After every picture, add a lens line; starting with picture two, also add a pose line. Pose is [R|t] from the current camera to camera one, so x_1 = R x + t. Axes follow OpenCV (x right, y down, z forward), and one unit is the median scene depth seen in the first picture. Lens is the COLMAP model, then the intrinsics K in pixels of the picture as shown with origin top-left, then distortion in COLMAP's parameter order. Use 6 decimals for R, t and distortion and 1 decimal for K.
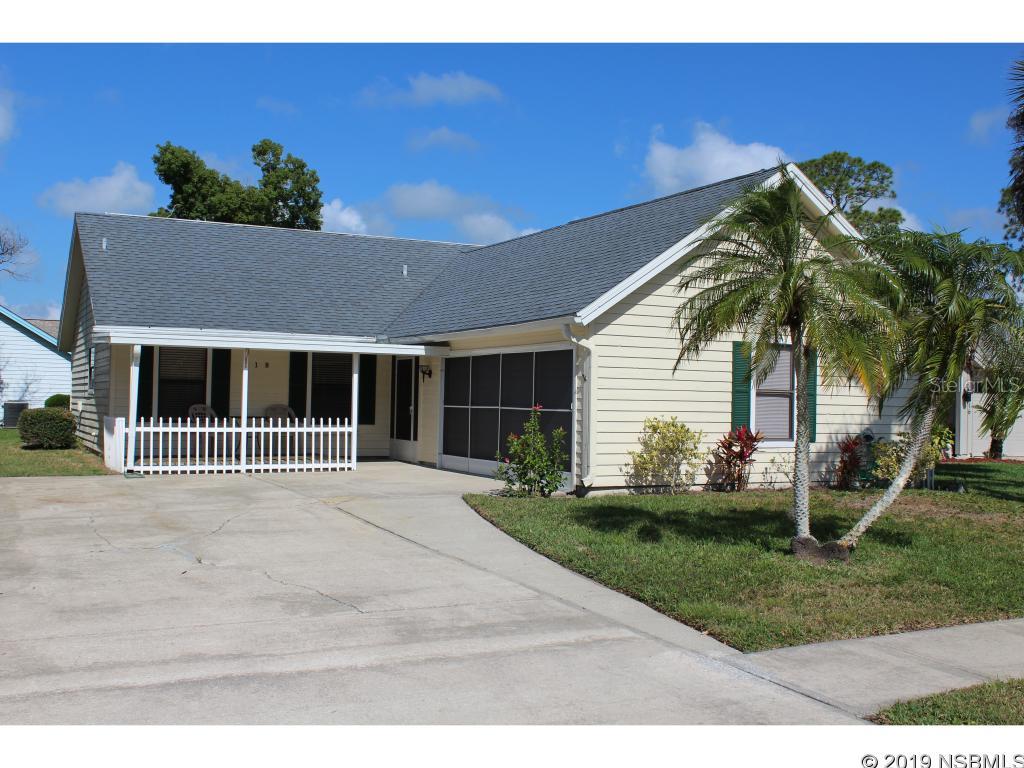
lens RADIAL K [[1058.4, 0, 512.0], [0, 1058.4, 384.0], [0, 0, 1]] dist [0.028829, 0.000830]
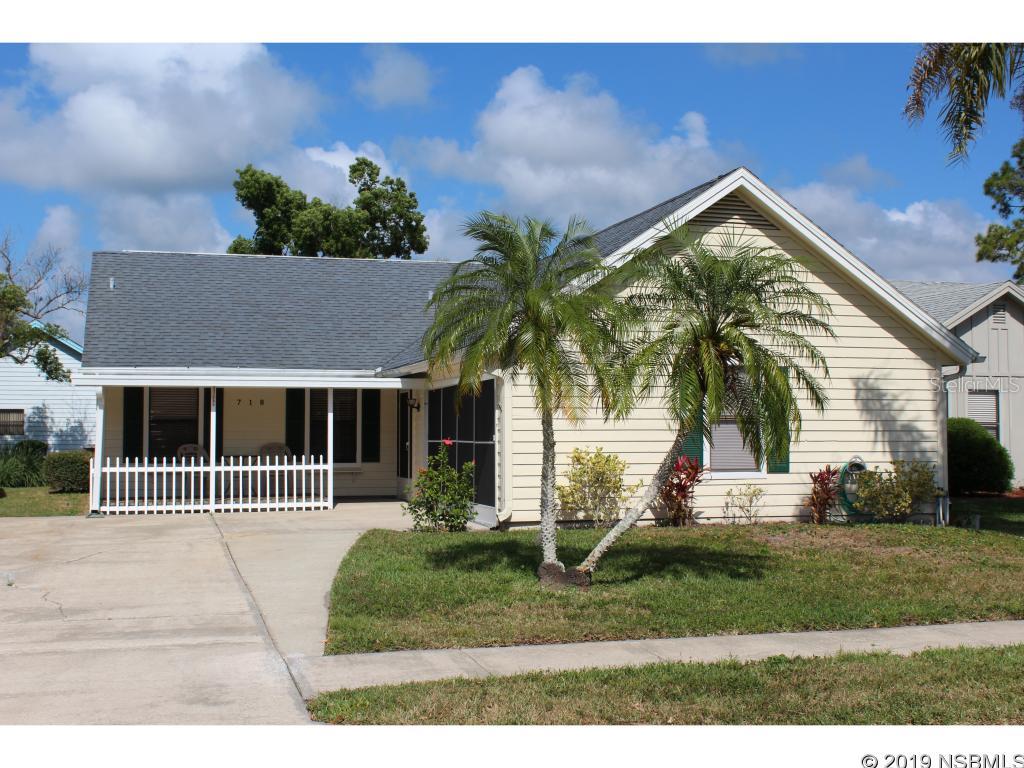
lens RADIAL K [[1229.8, 0, 512.6], [0, 1229.8, 402.1], [0, 0, 1]] dist [0.161038, -0.003493]
pose [[0.981910, -0.024572, -0.187749, 0.228644], [0.022510, 0.999661, -0.013107, 0.002514], [0.188008, 0.008644, 0.982130, -0.080567]]
